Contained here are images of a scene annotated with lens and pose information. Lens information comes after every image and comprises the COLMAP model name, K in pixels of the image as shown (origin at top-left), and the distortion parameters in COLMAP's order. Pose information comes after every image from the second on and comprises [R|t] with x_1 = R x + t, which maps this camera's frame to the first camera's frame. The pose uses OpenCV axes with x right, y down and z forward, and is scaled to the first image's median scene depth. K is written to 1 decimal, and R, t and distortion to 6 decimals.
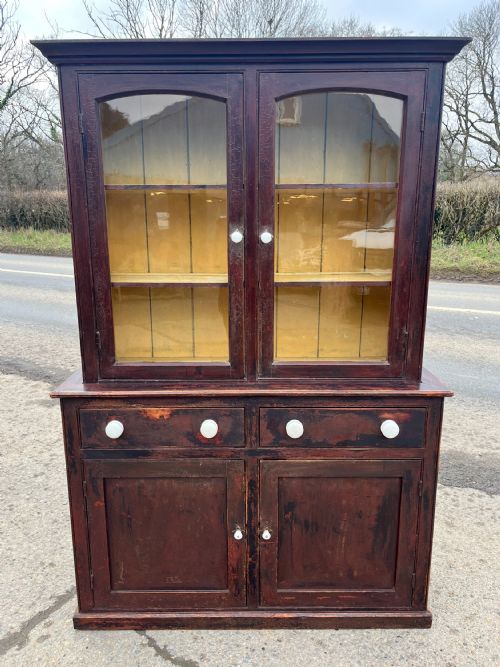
lens RADIAL K [[505.5, 0, 248.7], [0, 505.5, 335.6], [0, 0, 1]] dist [0.068064, -0.095150]
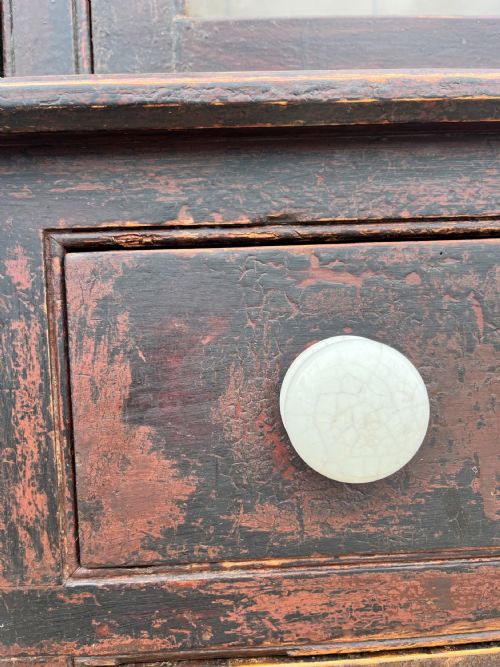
lens RADIAL K [[505.5, 0, 252.4], [0, 505.5, 333.0], [0, 0, 1]] dist [0.068064, -0.095150]
pose [[0.998761, -0.032607, 0.037604, 0.059103], [0.037433, 0.990034, -0.135765, 0.170456], [-0.032802, 0.137004, 0.990027, 0.820910]]
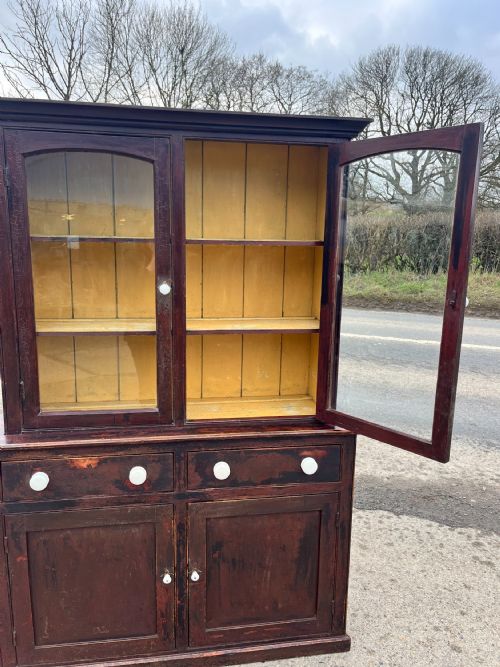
lens RADIAL K [[505.5, 0, 248.2], [0, 505.5, 335.9], [0, 0, 1]] dist [0.068064, -0.095150]
pose [[0.986217, -0.008603, 0.165233, -0.024538], [0.015354, 0.999097, -0.039626, -0.048093], [-0.164743, 0.041617, 0.985458, -0.047571]]
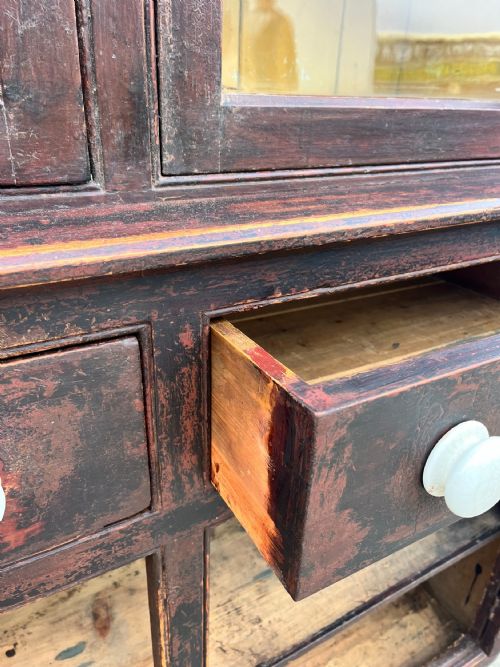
lens RADIAL K [[505.5, 0, 247.0], [0, 505.5, 337.9], [0, 0, 1]] dist [0.068064, -0.095150]
pose [[0.863007, -0.192098, 0.467245, -0.057032], [0.076198, 0.963800, 0.255507, 0.092607], [-0.499413, -0.184901, 0.846403, 0.771763]]
